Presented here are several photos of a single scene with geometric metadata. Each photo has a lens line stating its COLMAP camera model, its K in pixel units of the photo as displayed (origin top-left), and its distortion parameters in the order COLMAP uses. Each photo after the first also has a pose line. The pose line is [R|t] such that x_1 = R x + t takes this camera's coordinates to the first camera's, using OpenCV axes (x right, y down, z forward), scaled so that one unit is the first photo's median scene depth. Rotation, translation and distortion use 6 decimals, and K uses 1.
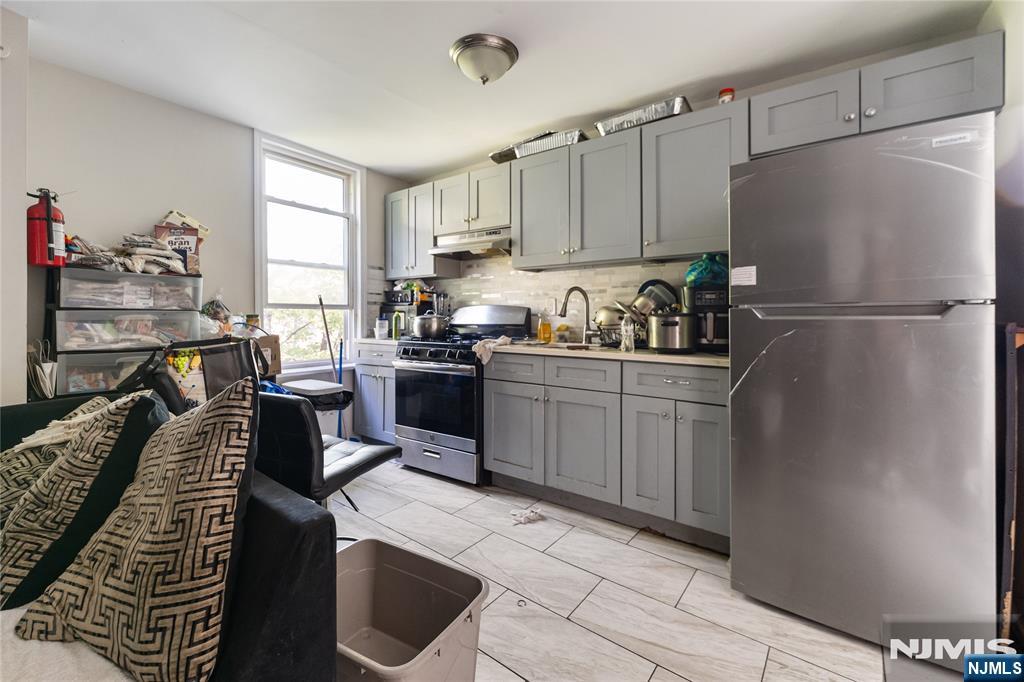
lens RADIAL K [[436.4, 0, 507.2], [0, 436.4, 314.4], [0, 0, 1]] dist [-0.000126, -0.000082]
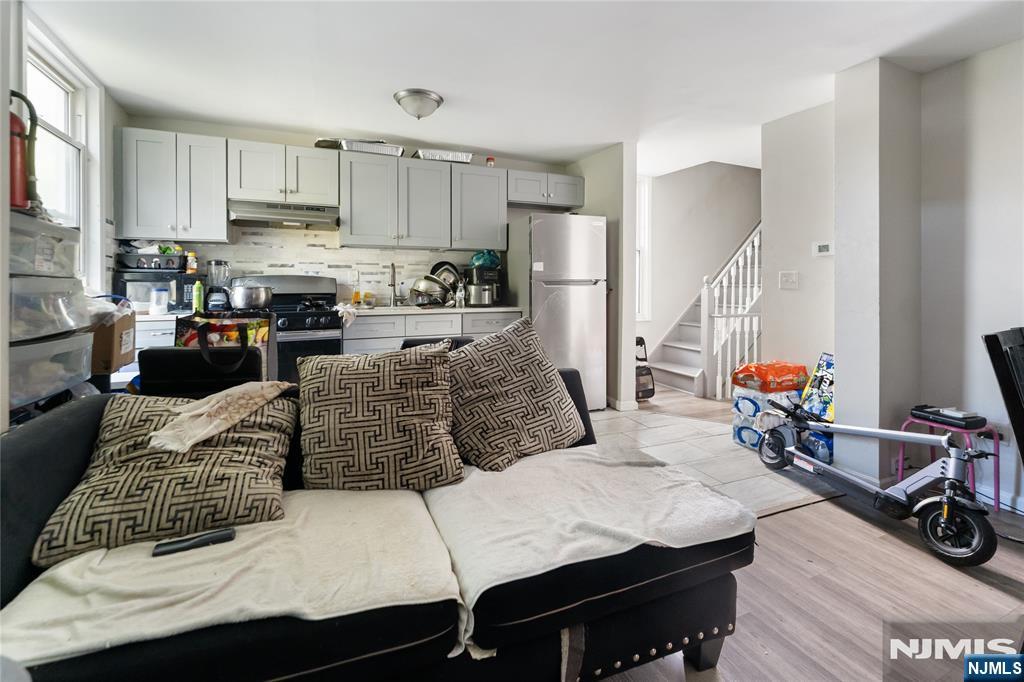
lens RADIAL K [[461.4, 0, 509.5], [0, 461.4, 289.8], [0, 0, 1]] dist [-0.000840, -0.000145]
pose [[0.469864, -0.009346, 0.882689, -0.932589], [-0.000010, 0.999944, 0.010593, 0.001357], [-0.882739, -0.004987, 0.469838, 0.038284]]
